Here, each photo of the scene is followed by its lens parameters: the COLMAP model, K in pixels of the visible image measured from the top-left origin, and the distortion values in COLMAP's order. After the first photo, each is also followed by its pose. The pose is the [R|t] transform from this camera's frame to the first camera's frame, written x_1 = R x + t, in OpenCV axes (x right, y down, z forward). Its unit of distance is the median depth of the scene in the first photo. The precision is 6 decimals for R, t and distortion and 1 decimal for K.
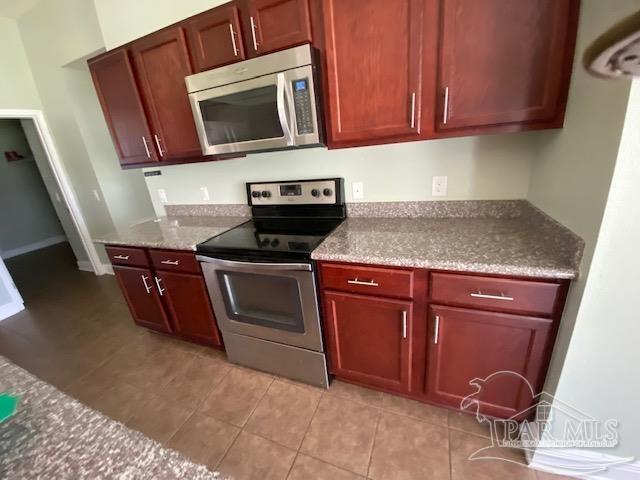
lens RADIAL K [[262.8, 0, 320.3], [0, 262.8, 239.0], [0, 0, 1]] dist [-0.018291, -0.002269]
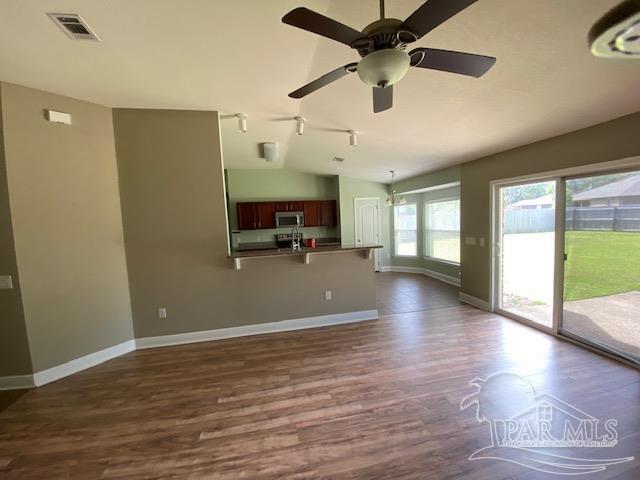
lens RADIAL K [[262.8, 0, 318.7], [0, 262.8, 237.2], [0, 0, 1]] dist [-0.018291, -0.002269]
pose [[0.840429, 0.029833, 0.541099, -2.579243], [0.147891, 0.947957, -0.281967, 1.401489], [-0.521351, 0.316997, 0.792279, -3.349652]]
